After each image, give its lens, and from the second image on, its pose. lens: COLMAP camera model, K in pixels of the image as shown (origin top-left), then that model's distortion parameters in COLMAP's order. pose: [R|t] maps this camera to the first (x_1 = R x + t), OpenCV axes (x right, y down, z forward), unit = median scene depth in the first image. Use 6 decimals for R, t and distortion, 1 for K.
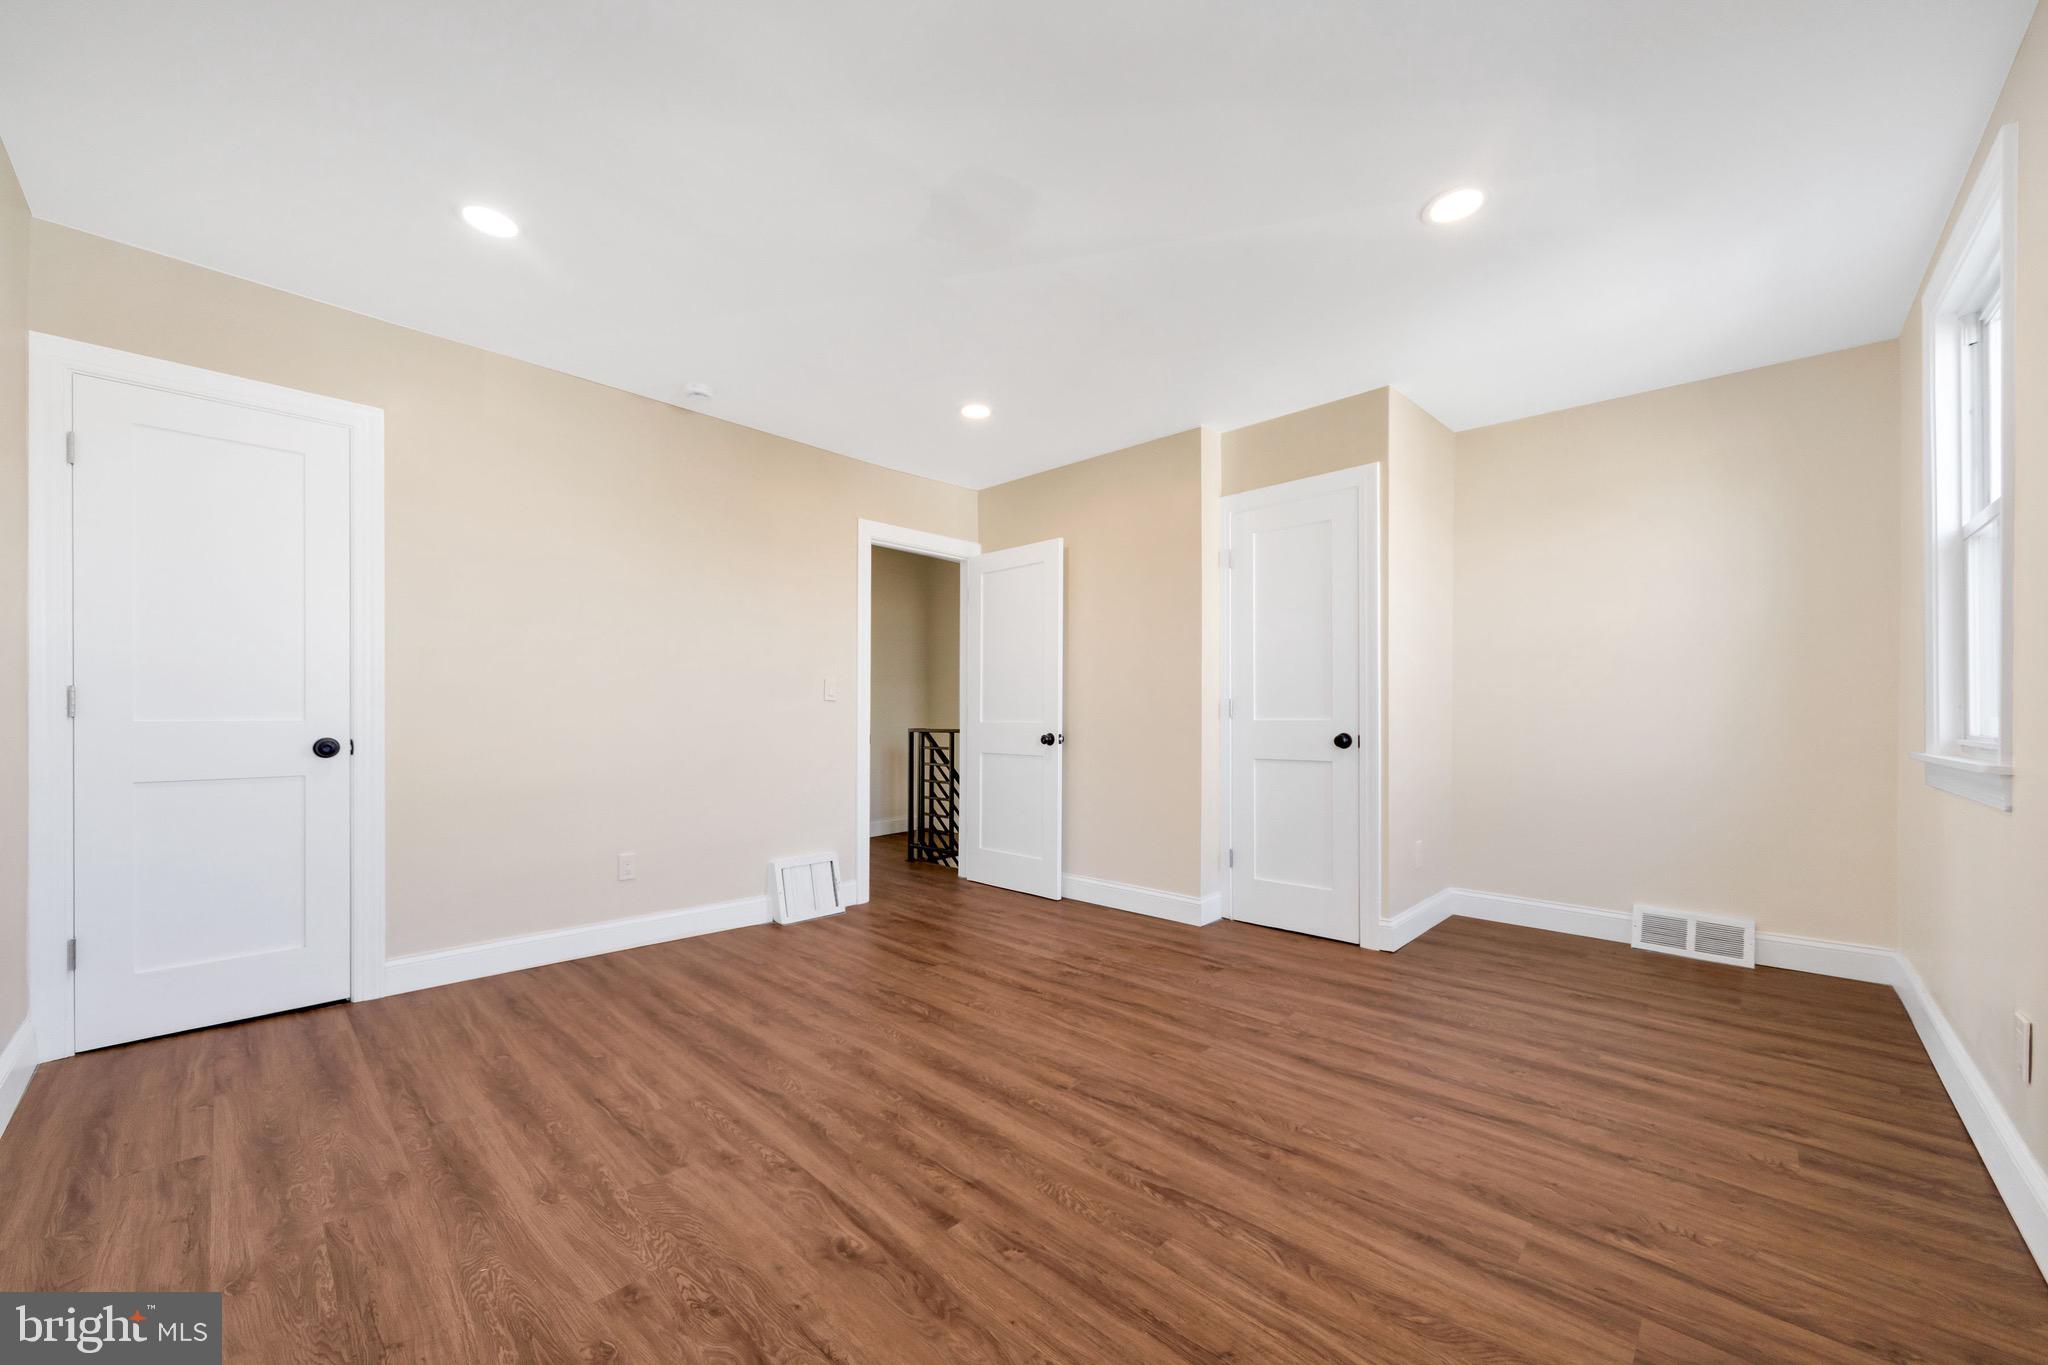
lens RADIAL K [[772.8, 0, 1022.2], [0, 772.8, 702.9], [0, 0, 1]] dist [0.002118, -0.000221]
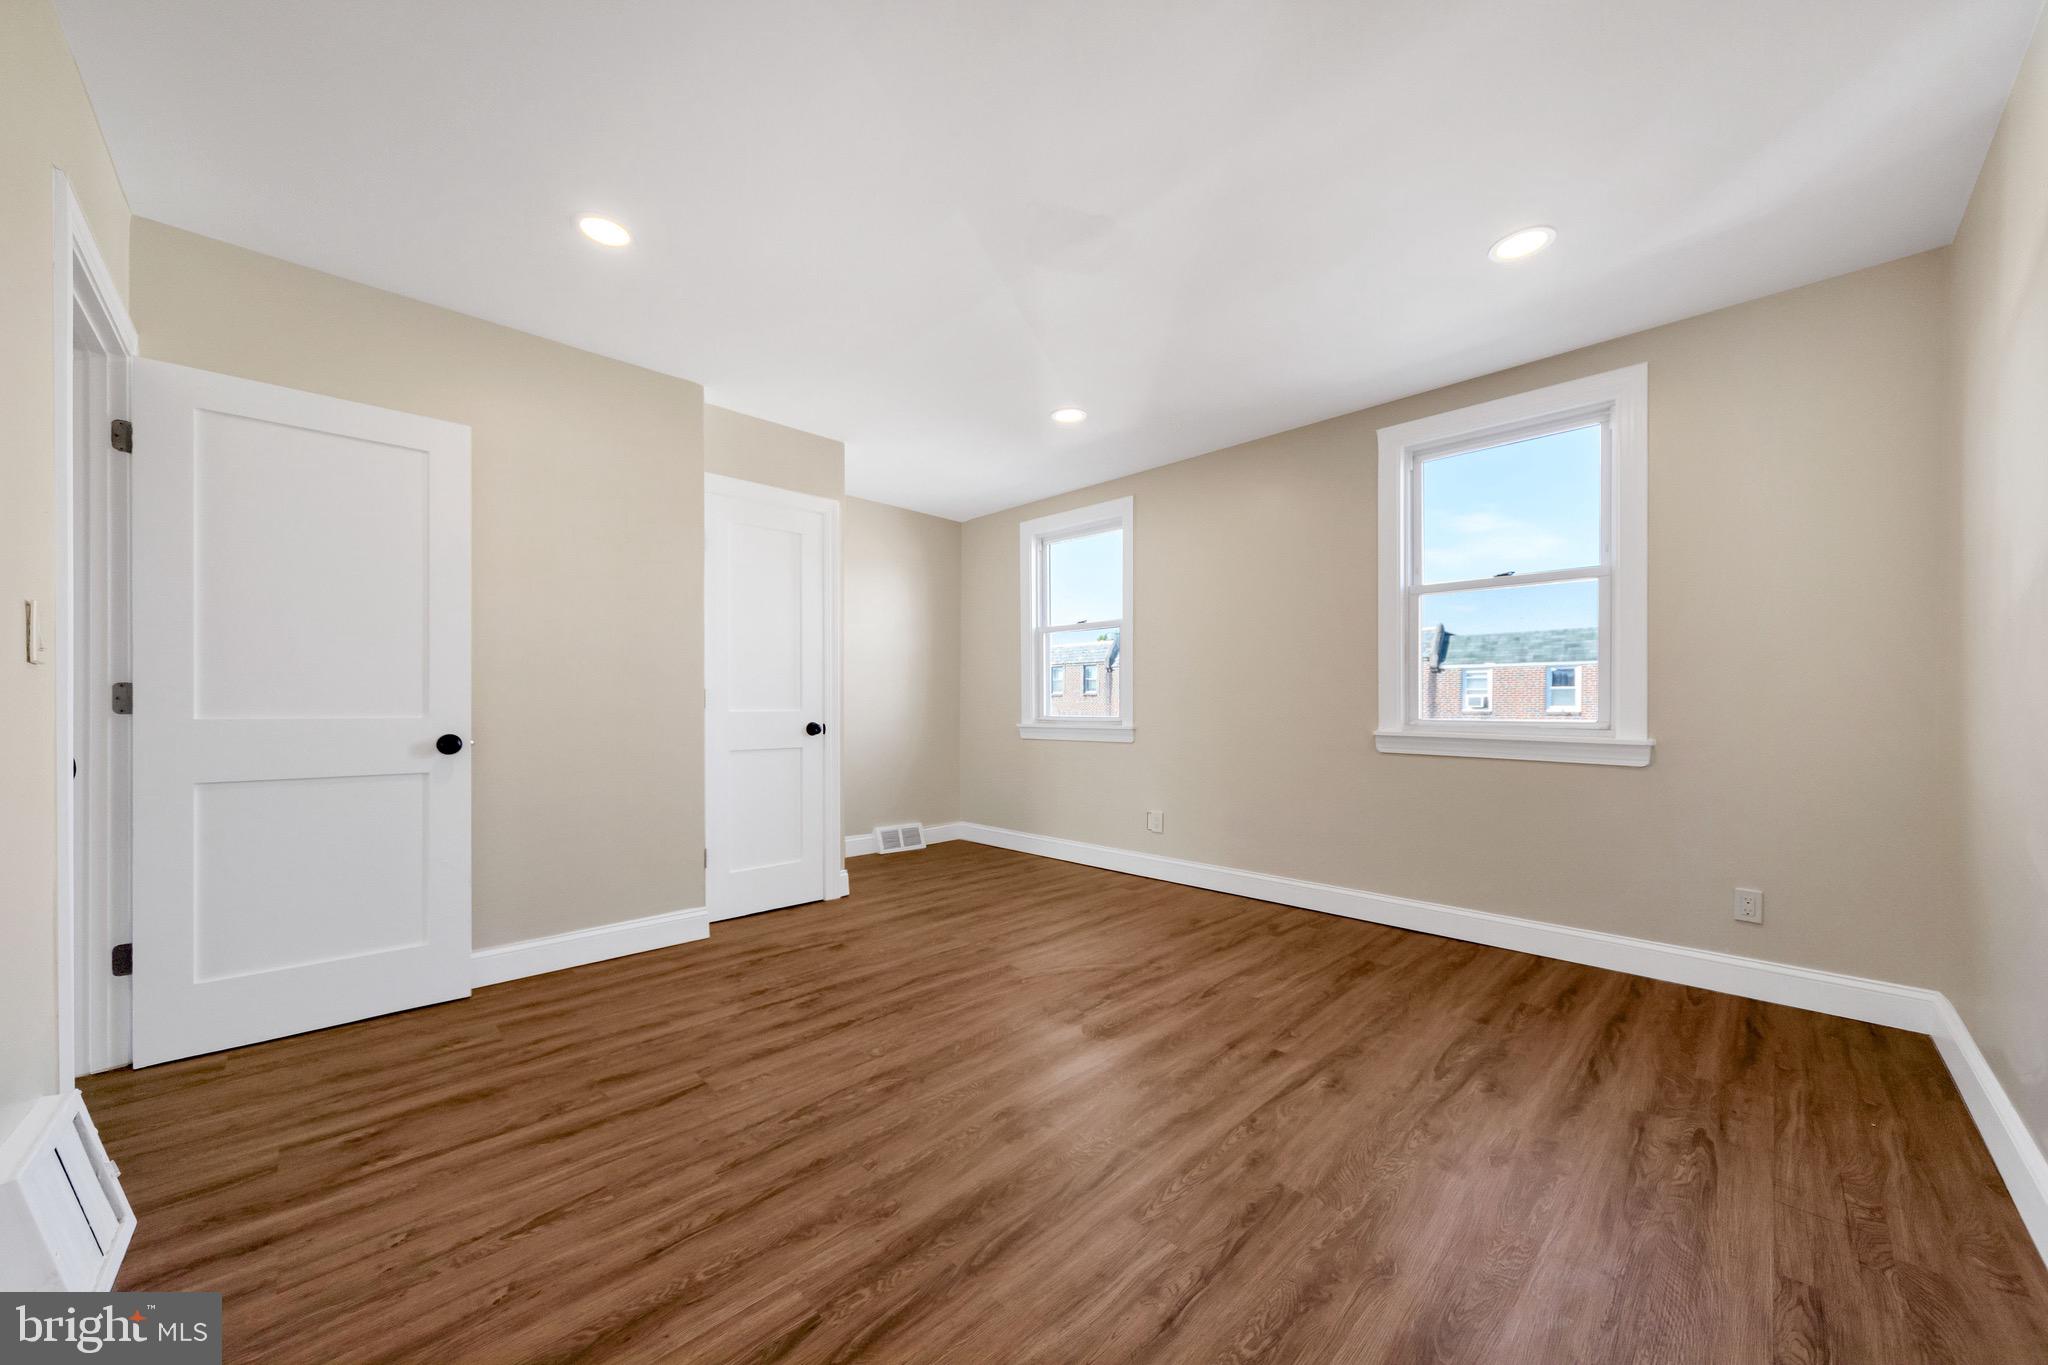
lens RADIAL K [[749.0, 0, 1015.8], [0, 749.0, 700.2], [0, 0, 1]] dist [0.002927, -0.000035]
pose [[0.021349, 0.008781, 0.999734, -1.131927], [-0.020058, 0.999764, -0.008353, 0.015608], [-0.999571, -0.019874, 0.021520, 1.089212]]
